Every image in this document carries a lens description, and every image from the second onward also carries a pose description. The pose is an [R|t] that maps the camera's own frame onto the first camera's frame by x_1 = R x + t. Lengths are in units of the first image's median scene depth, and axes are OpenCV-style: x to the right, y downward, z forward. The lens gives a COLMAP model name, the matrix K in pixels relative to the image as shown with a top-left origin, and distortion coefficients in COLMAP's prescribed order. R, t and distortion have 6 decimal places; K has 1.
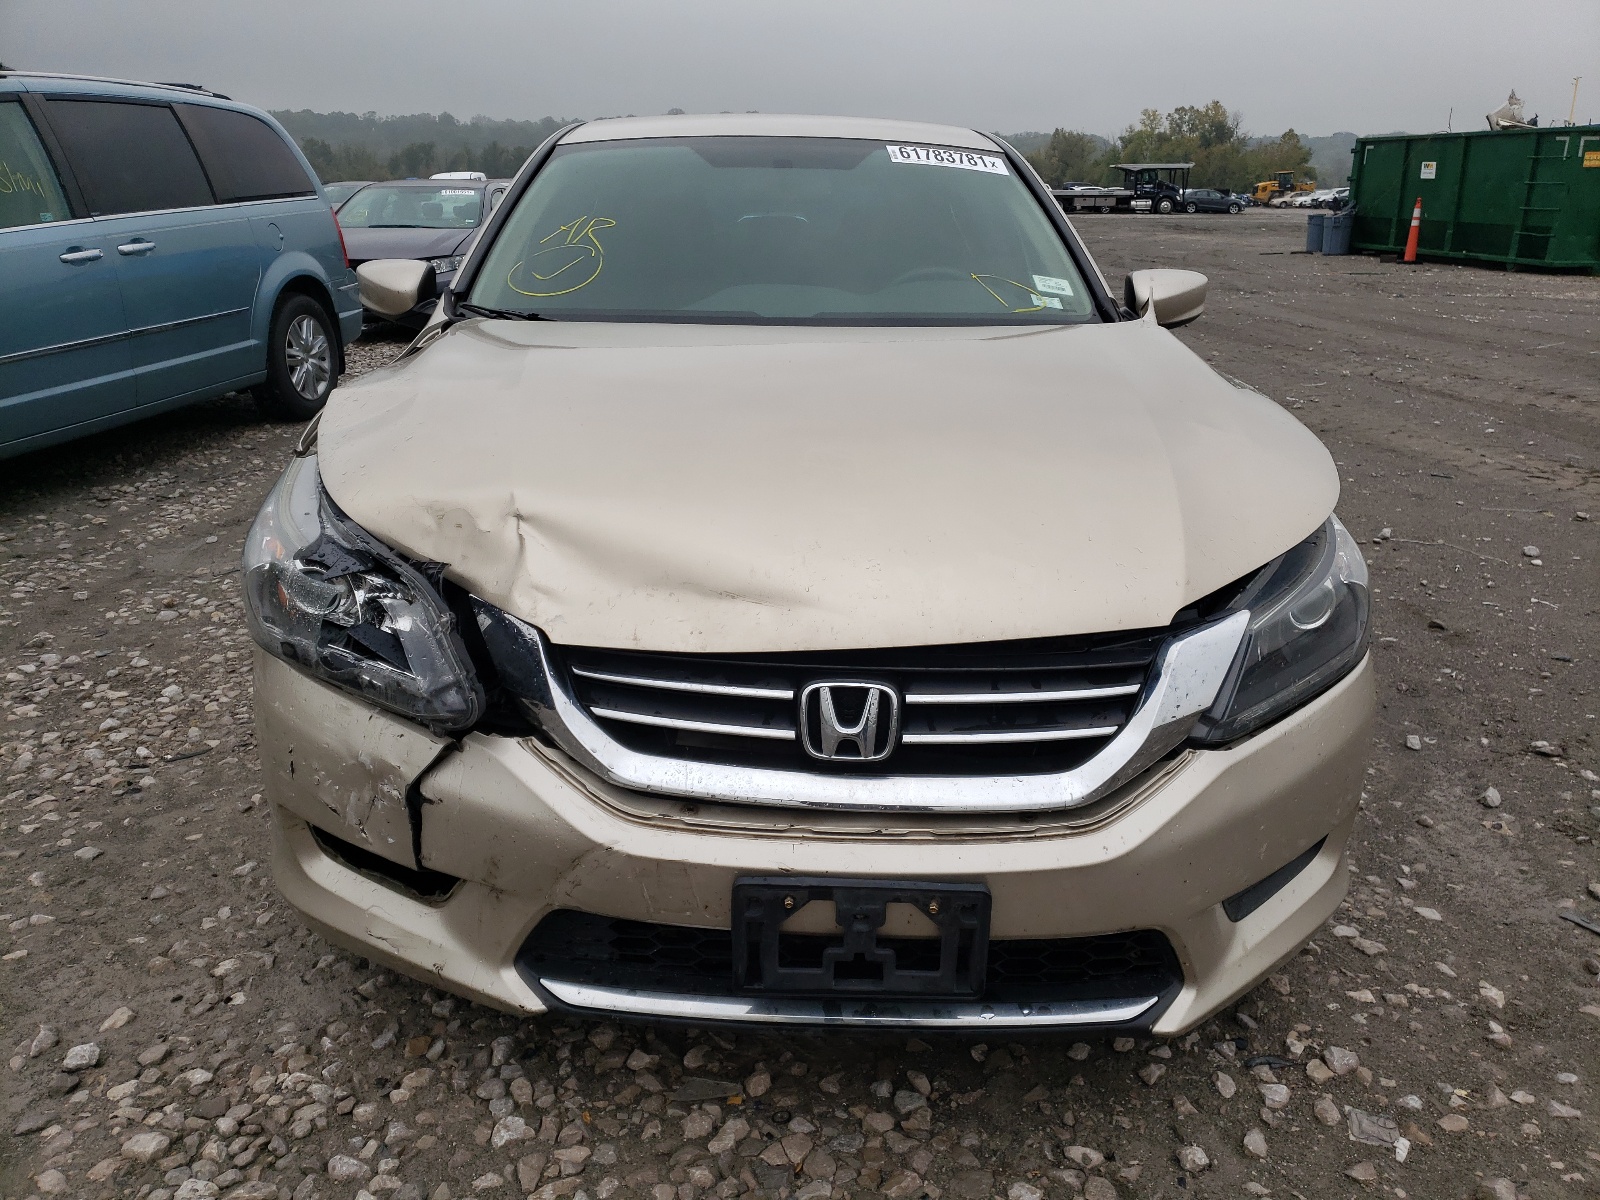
lens RADIAL K [[1195.7, 0, 805.0], [0, 1195.7, 593.6], [0, 0, 1]] dist [0.013131, -0.001822]
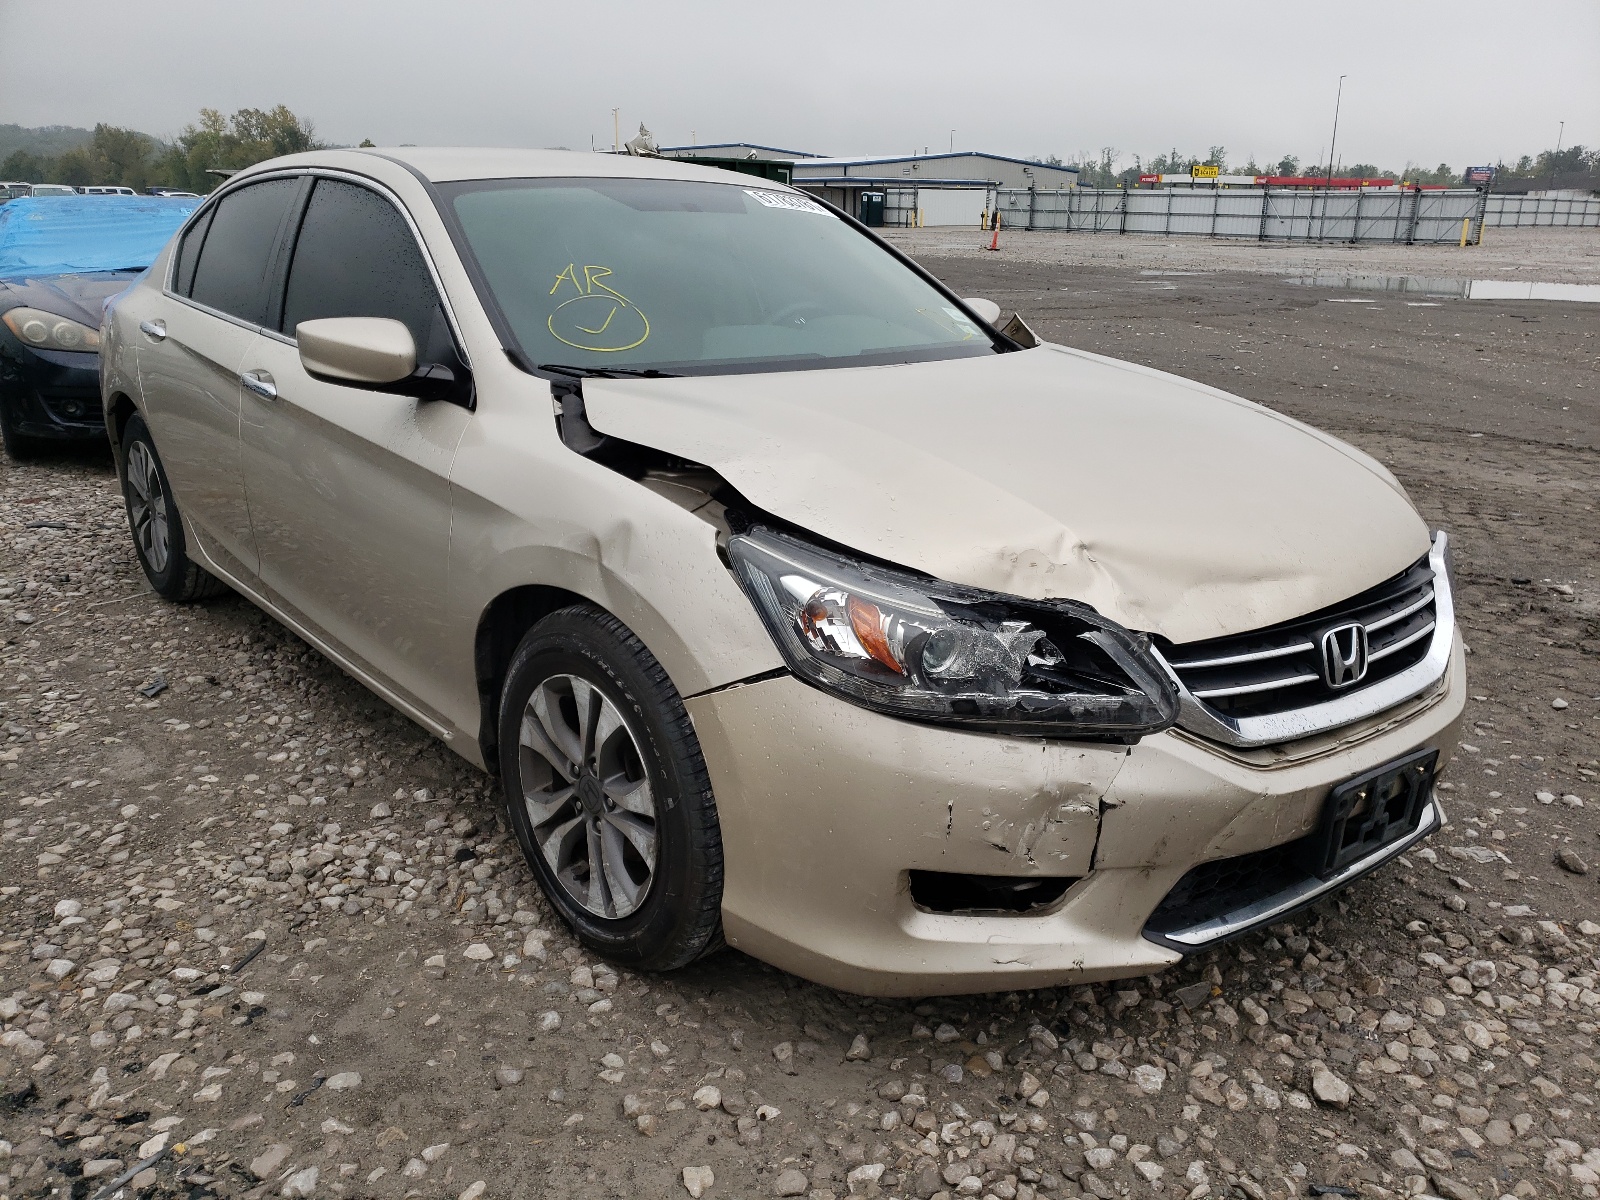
lens RADIAL K [[1195.7, 0, 808.3], [0, 1195.7, 605.7], [0, 0, 1]] dist [0.013131, -0.001822]
pose [[0.793856, -0.177587, 0.581597, -1.125304], [0.178797, 0.982297, 0.055887, -0.121226], [-0.581226, 0.059622, 0.811555, 0.238869]]
